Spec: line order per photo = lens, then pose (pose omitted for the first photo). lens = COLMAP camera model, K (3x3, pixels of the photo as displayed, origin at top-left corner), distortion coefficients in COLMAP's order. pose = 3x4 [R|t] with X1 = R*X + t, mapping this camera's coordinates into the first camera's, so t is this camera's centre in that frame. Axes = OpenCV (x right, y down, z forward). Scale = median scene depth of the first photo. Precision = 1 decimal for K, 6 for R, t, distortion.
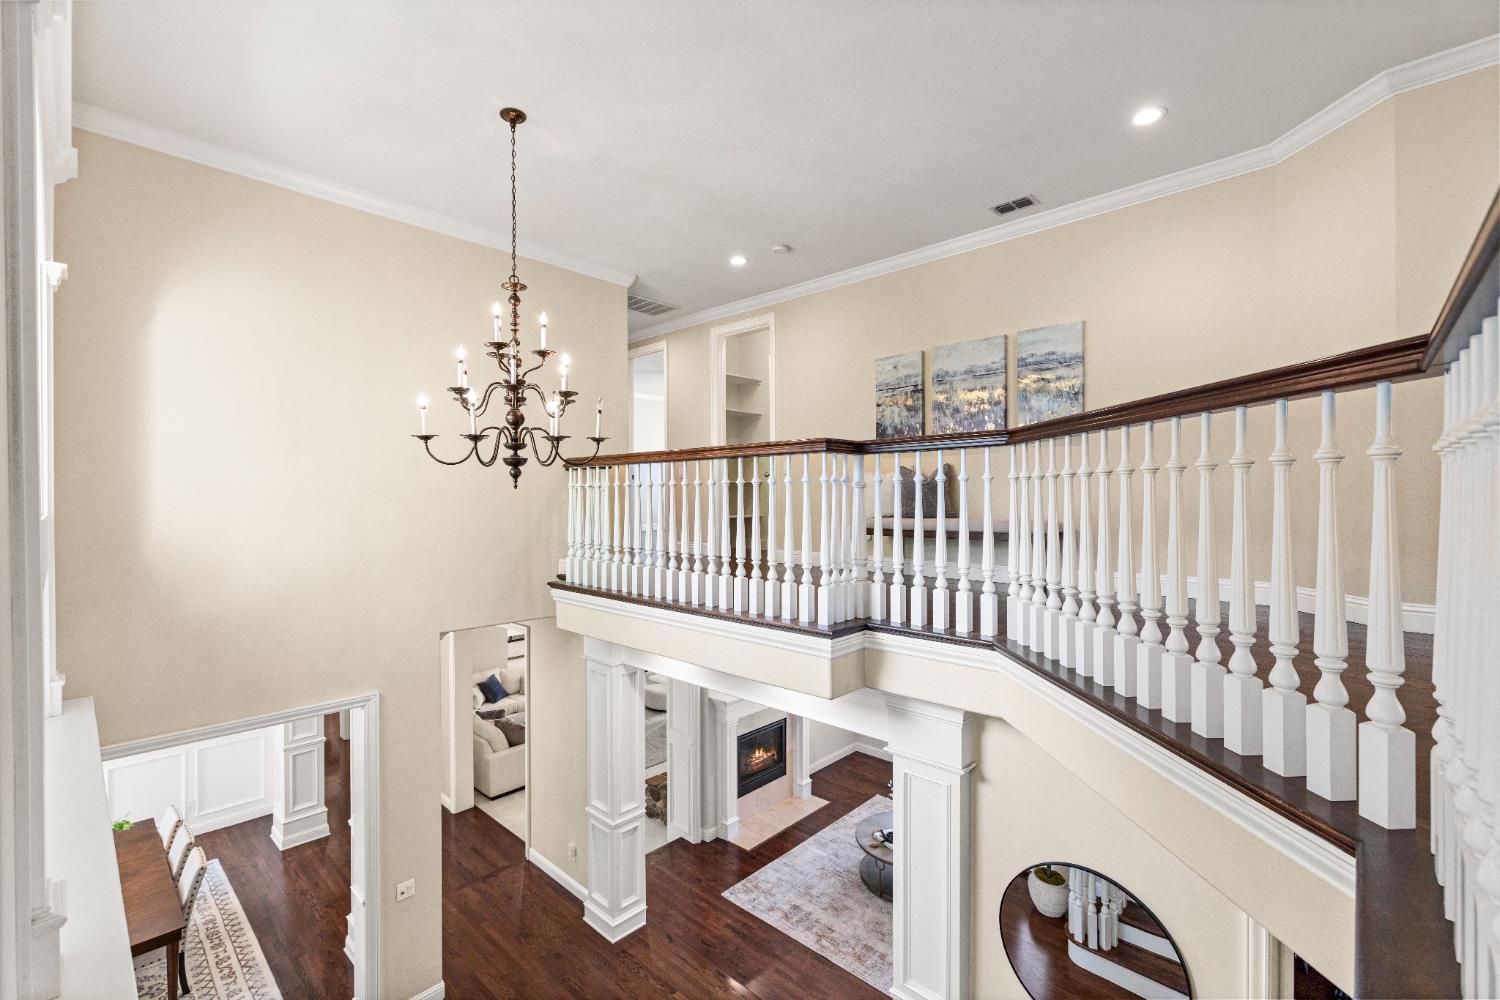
lens RADIAL K [[645.8, 0, 746.3], [0, 645.8, 495.5], [0, 0, 1]] dist [0.000831, 0.001593]
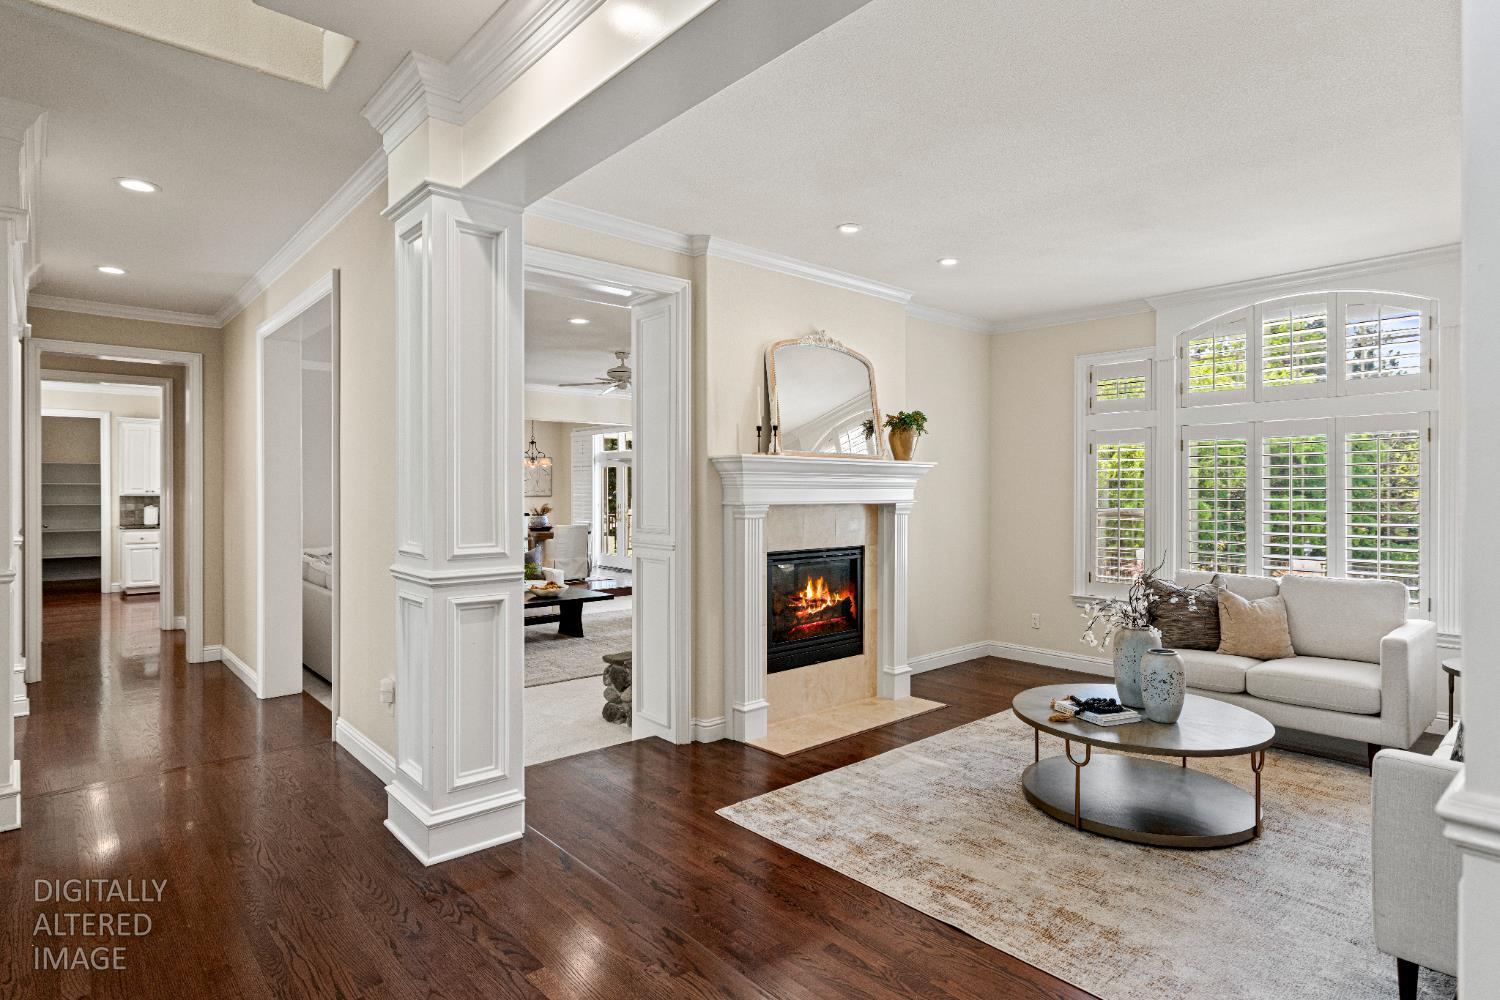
lens RADIAL K [[790.5, 0, 753.2], [0, 790.5, 492.7], [0, 0, 1]] dist [0.004787, -0.000521]
pose [[0.996399, 0.005142, -0.084634, 0.032652], [-0.004925, 0.999984, 0.002774, 0.377700], [0.084647, -0.002347, 0.996408, 0.432189]]
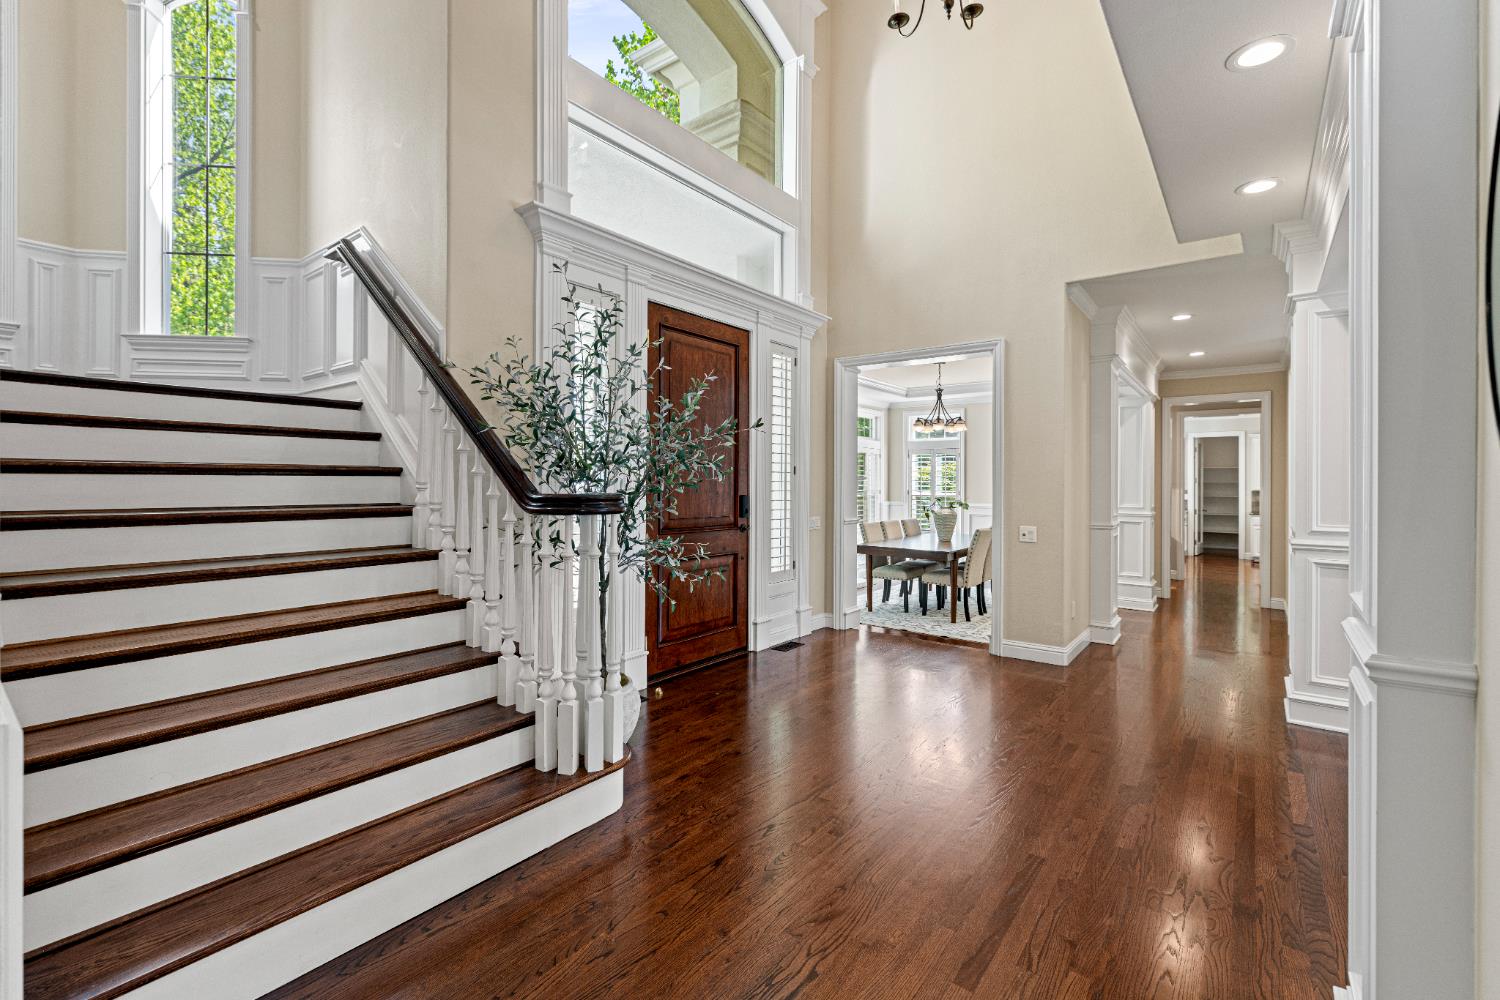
lens RADIAL K [[645.8, 0, 753.1], [0, 645.8, 485.8], [0, 0, 1]] dist [0.000831, 0.001593]
pose [[0.104593, 0.009473, -0.994470, 0.319618], [-0.007307, 0.999935, 0.008756, 0.374872], [0.994488, 0.006351, 0.104655, 0.325924]]
